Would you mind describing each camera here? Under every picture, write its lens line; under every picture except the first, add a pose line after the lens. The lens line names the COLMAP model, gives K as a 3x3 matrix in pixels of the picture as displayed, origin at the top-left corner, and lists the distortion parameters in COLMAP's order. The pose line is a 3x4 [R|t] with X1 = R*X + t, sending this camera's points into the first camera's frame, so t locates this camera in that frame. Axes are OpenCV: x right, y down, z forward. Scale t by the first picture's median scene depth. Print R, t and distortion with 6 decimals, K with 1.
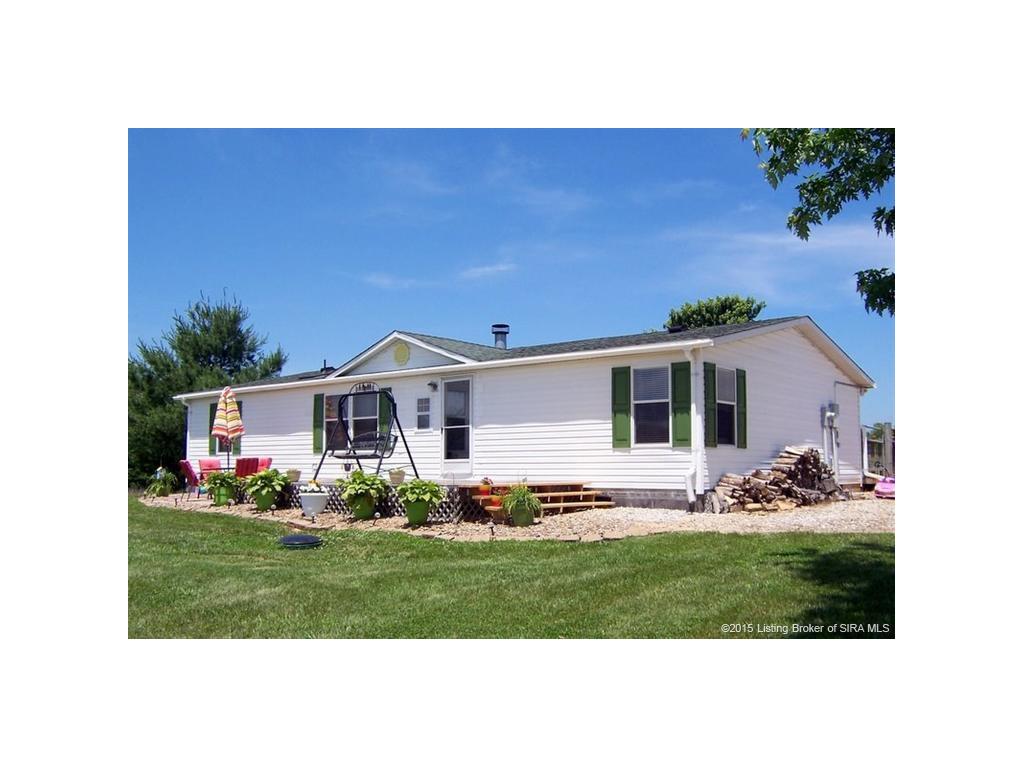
lens RADIAL K [[834.2, 0, 512.0], [0, 834.2, 384.0], [0, 0, 1]] dist [-0.080774, 0.000159]
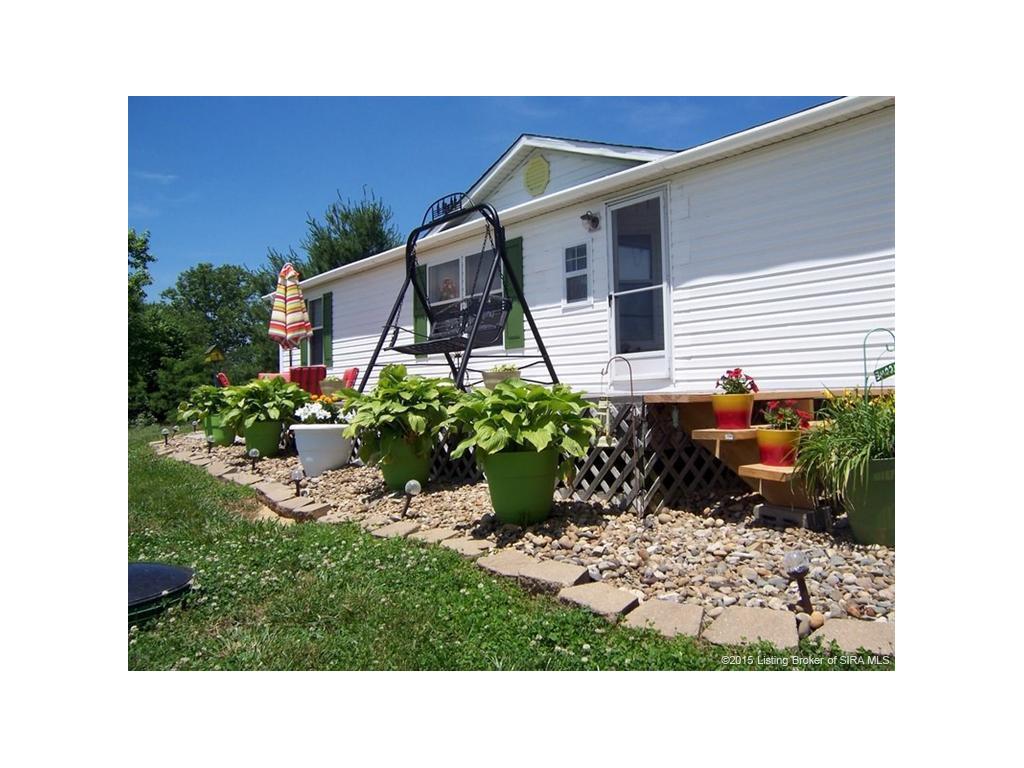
lens RADIAL K [[834.2, 0, 512.0], [0, 834.2, 384.0], [0, 0, 1]] dist [-0.080774, 0.000159]
pose [[0.976023, -0.021926, -0.216560, -0.039093], [0.042302, 0.995051, 0.089911, 0.073806], [0.213516, -0.096916, 0.972120, 0.584329]]
